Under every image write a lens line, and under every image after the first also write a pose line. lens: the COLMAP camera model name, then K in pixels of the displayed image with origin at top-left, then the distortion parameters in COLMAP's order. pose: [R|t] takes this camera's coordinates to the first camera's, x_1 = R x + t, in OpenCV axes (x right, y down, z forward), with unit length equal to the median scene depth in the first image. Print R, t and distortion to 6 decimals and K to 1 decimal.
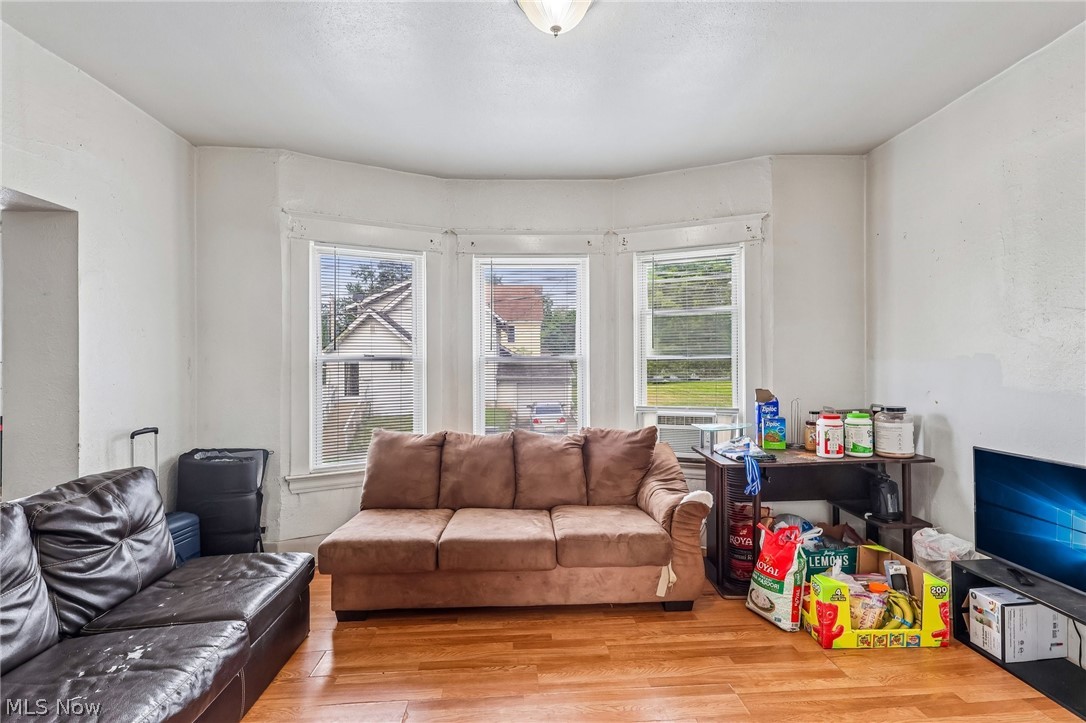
lens RADIAL K [[513.5, 0, 544.9], [0, 513.5, 366.6], [0, 0, 1]] dist [0.009882, -0.005456]
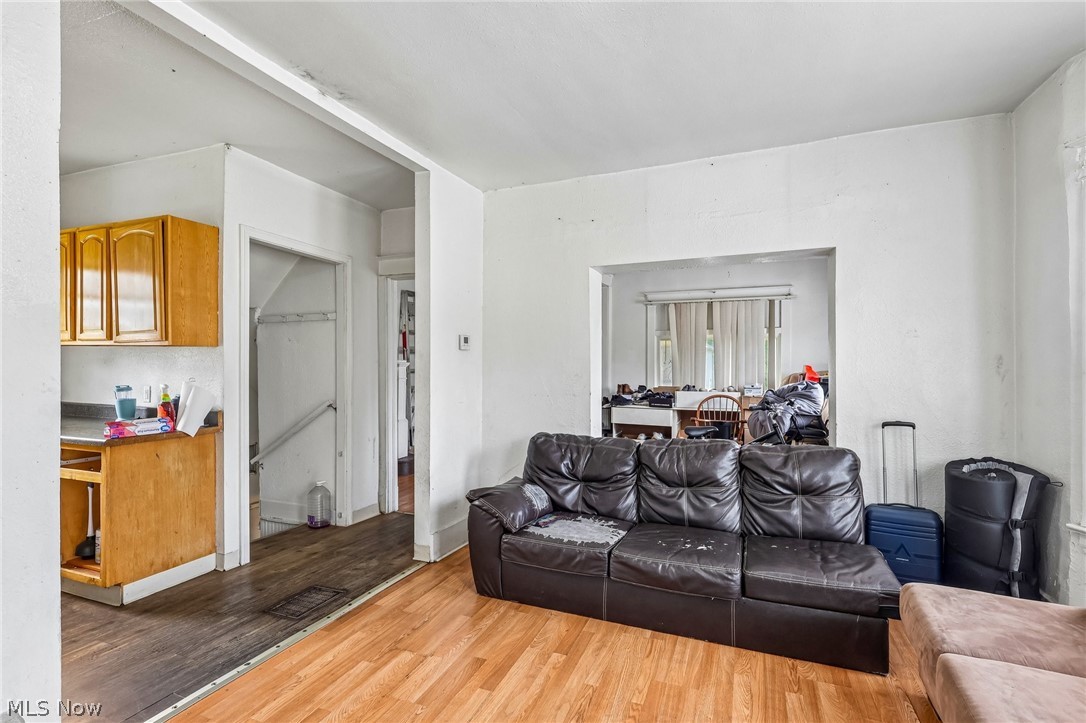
lens RADIAL K [[513.5, 0, 547.3], [0, 513.5, 367.6], [0, 0, 1]] dist [0.009882, -0.005456]
pose [[-0.417212, 0.009068, -0.908764, 0.601225], [-0.001574, 0.999942, 0.010700, -0.005816], [0.908808, 0.005894, -0.417173, 0.887874]]
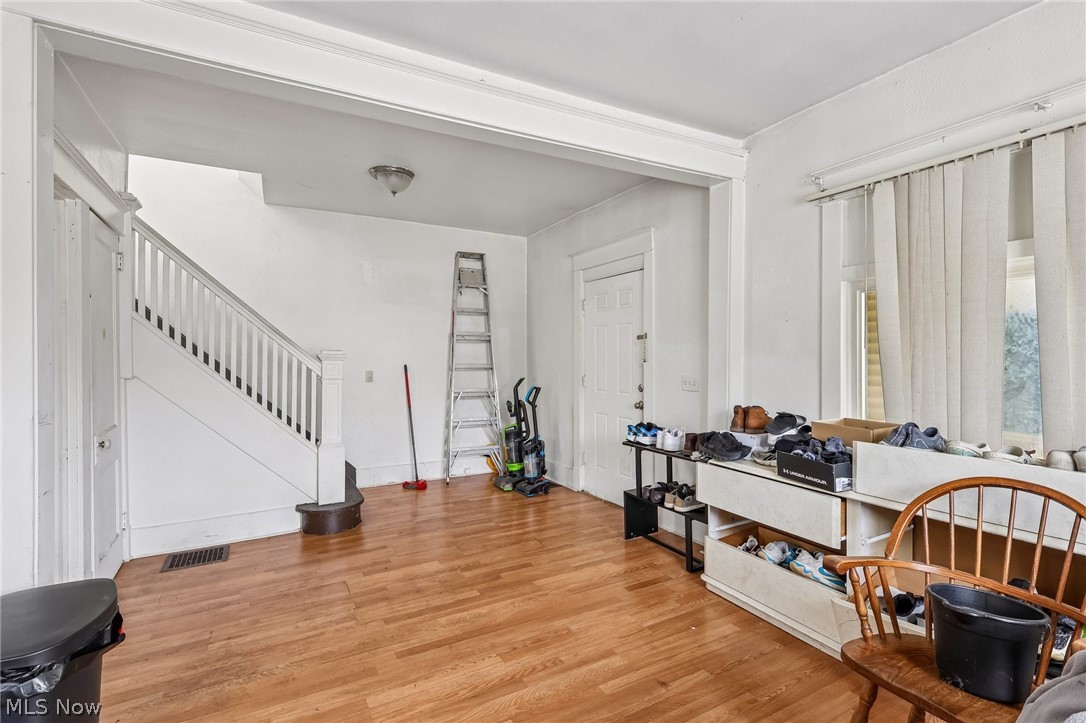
lens RADIAL K [[513.5, 0, 538.3], [0, 513.5, 355.2], [0, 0, 1]] dist [0.009882, -0.005456]
pose [[-0.903501, 0.000437, -0.428586, -1.430641], [0.000677, 1.000000, -0.000409, -0.000253], [0.428586, -0.000660, -0.903501, 0.937561]]
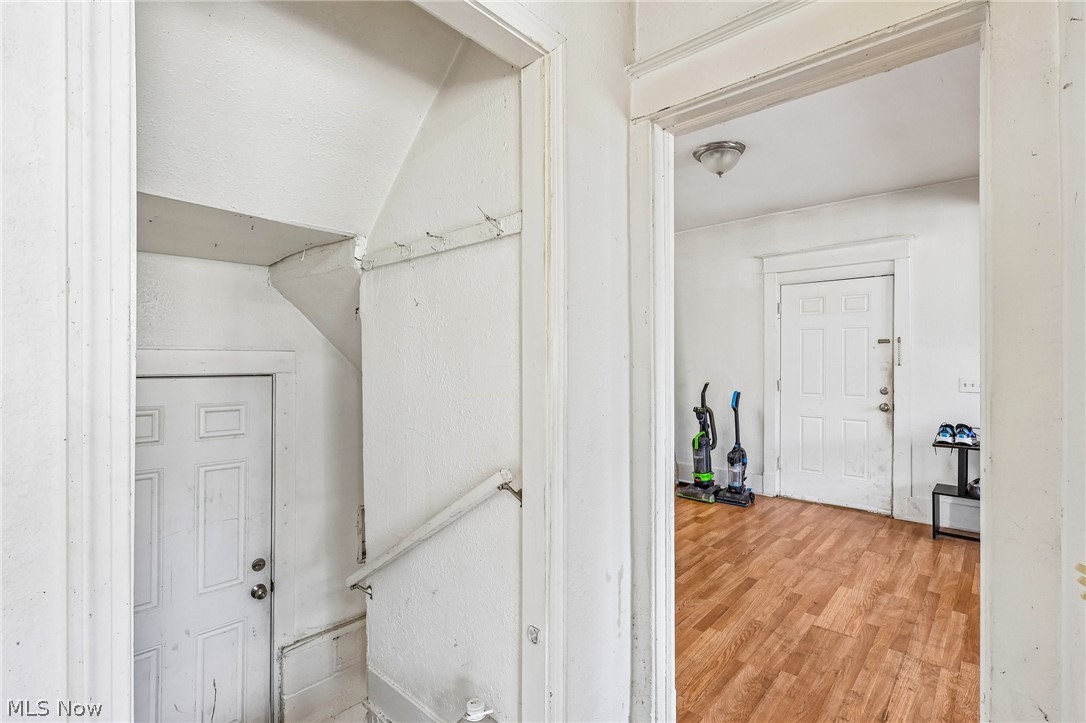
lens RADIAL K [[513.5, 0, 545.3], [0, 513.5, 363.6], [0, 0, 1]] dist [0.009882, -0.005456]
pose [[-0.708820, 0.007350, -0.705351, -0.333669], [0.001850, 0.999962, 0.008560, -0.001981], [0.705387, 0.004763, -0.708807, -0.101066]]
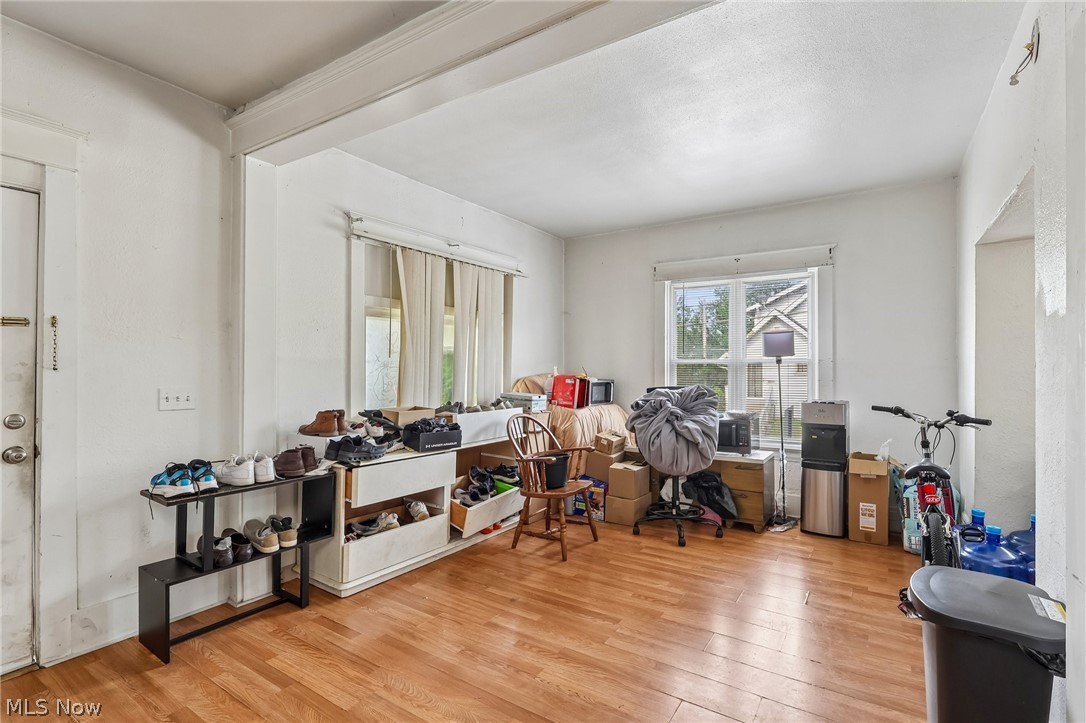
lens RADIAL K [[513.5, 0, 547.5], [0, 513.5, 364.0], [0, 0, 1]] dist [0.009882, -0.005456]
pose [[0.809011, 0.001603, -0.587792, -1.215577], [-0.005397, 0.999974, -0.004702, 0.011230], [0.587769, 0.006976, 0.808999, -0.754463]]
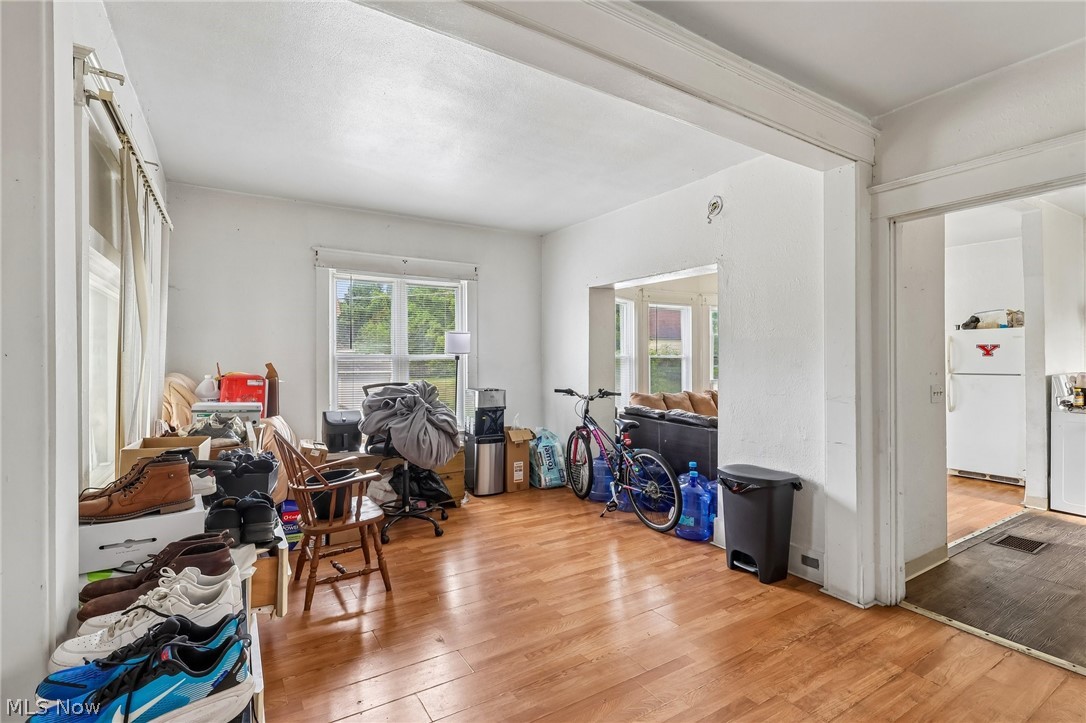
lens RADIAL K [[513.5, 0, 540.1], [0, 513.5, 356.4], [0, 0, 1]] dist [0.009882, -0.005456]
pose [[0.872953, 0.004036, 0.487787, -2.357746], [0.000193, 0.999963, -0.008619, 0.002506], [-0.487804, 0.007619, 0.872920, -0.822504]]
